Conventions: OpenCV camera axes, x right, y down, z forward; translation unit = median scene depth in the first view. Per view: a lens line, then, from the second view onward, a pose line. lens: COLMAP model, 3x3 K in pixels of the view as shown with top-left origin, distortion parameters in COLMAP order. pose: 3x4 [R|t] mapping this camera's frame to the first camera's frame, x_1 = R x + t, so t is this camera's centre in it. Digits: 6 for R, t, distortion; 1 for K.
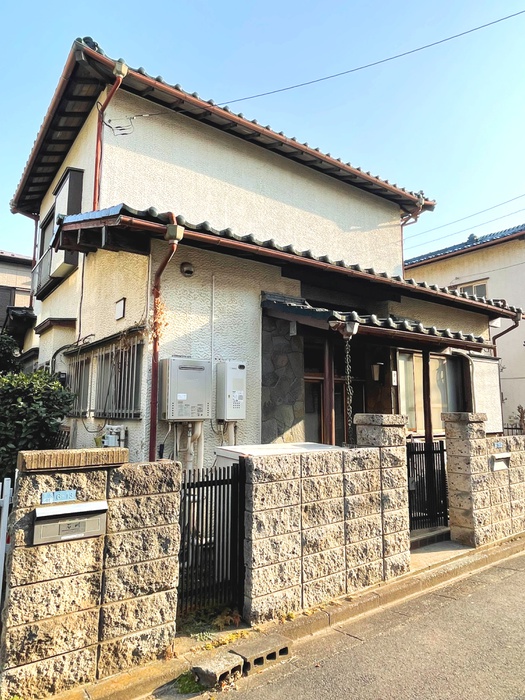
lens RADIAL K [[454.4, 0, 261.5], [0, 454.4, 347.0], [0, 0, 1]] dist [0.000113, -0.002820]
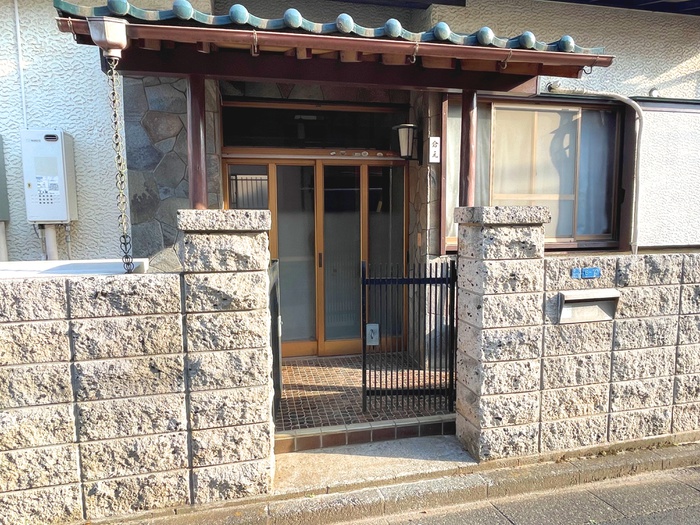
lens RADIAL K [[454.4, 0, 348.3], [0, 454.4, 260.7], [0, 0, 1]] dist [0.000113, -0.002820]
pose [[0.914575, 0.031151, -0.403216, 0.540533], [0.064510, 0.973026, 0.221493, 0.089142], [0.399239, -0.228584, 0.887895, 0.527867]]
